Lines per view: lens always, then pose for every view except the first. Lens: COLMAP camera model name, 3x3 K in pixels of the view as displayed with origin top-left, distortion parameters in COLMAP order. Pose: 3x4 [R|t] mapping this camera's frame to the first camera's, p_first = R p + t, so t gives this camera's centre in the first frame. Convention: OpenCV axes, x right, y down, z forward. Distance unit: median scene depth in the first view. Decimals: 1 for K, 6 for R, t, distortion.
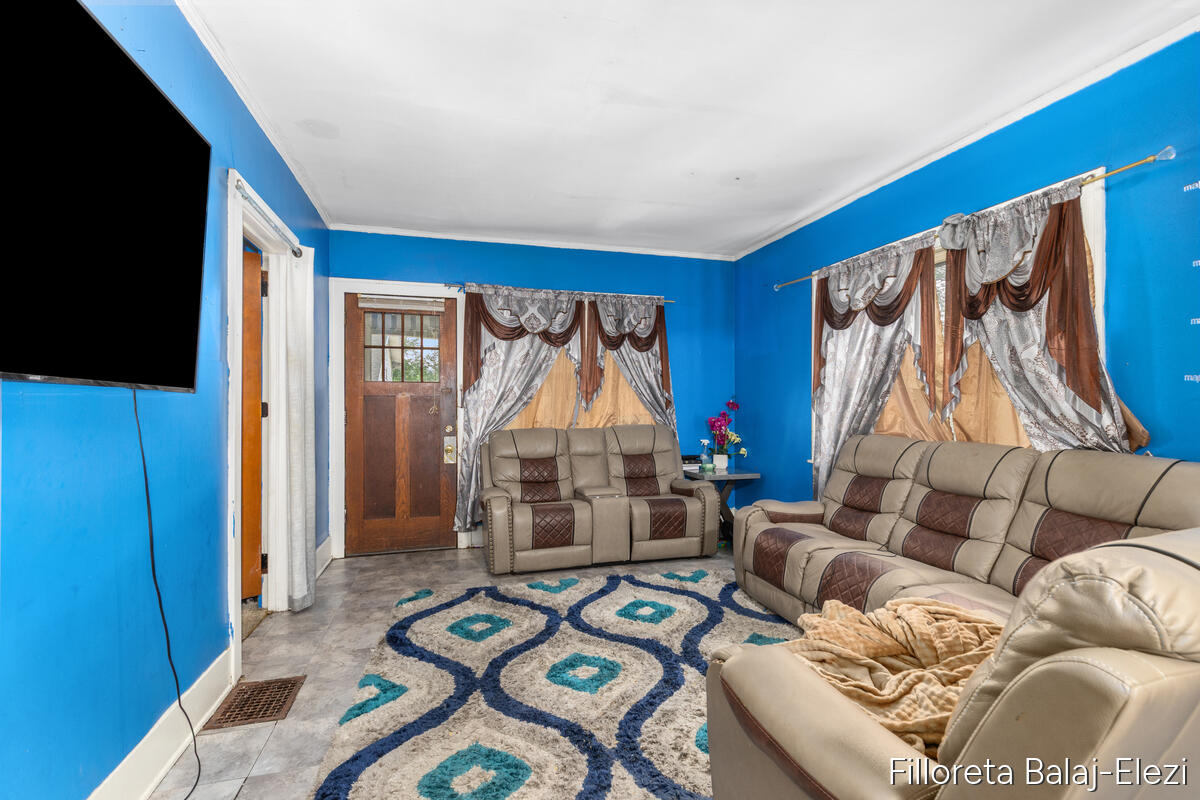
lens RADIAL K [[553.6, 0, 600.9], [0, 553.6, 400.1], [0, 0, 1]] dist [0.005692, 0.000800]
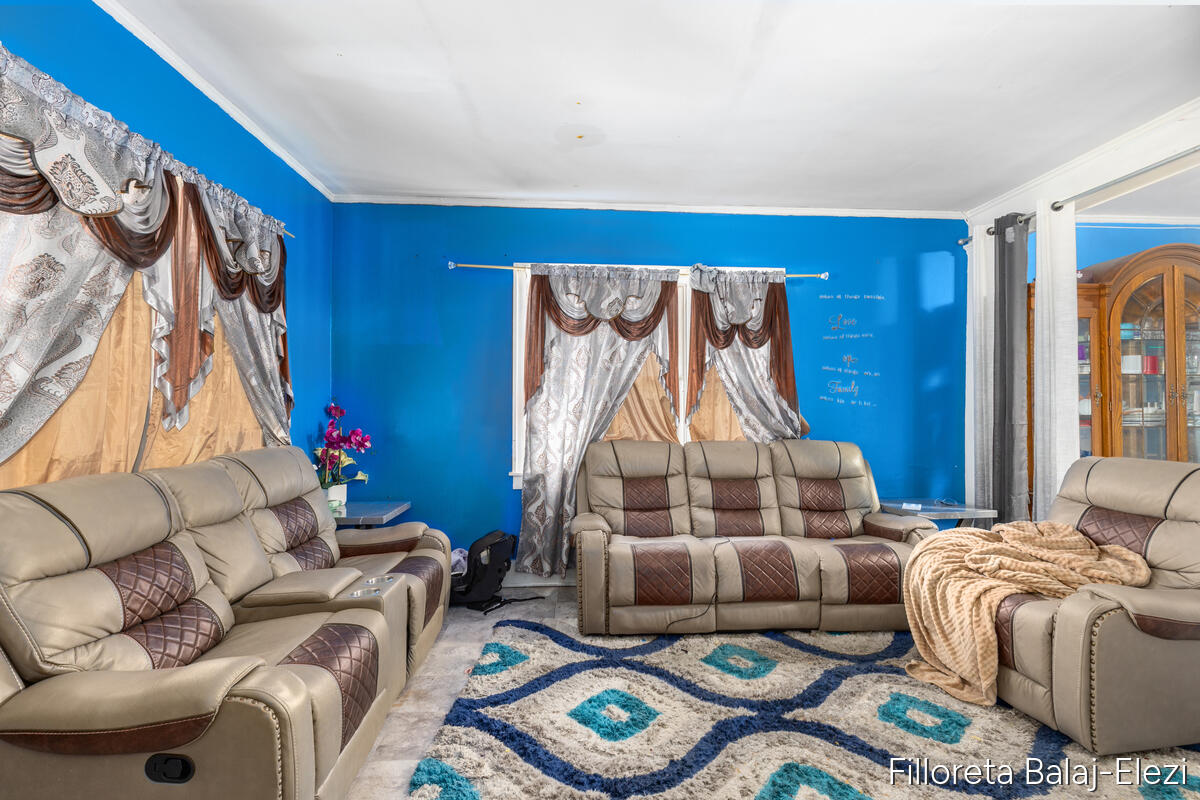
lens RADIAL K [[553.6, 0, 602.4], [0, 553.6, 402.2], [0, 0, 1]] dist [0.005692, 0.000800]
pose [[0.191040, 0.010391, 0.981527, -0.526894], [-0.011959, 0.999894, -0.008257, 0.000076], [-0.981509, -0.010161, 0.191145, 0.773472]]
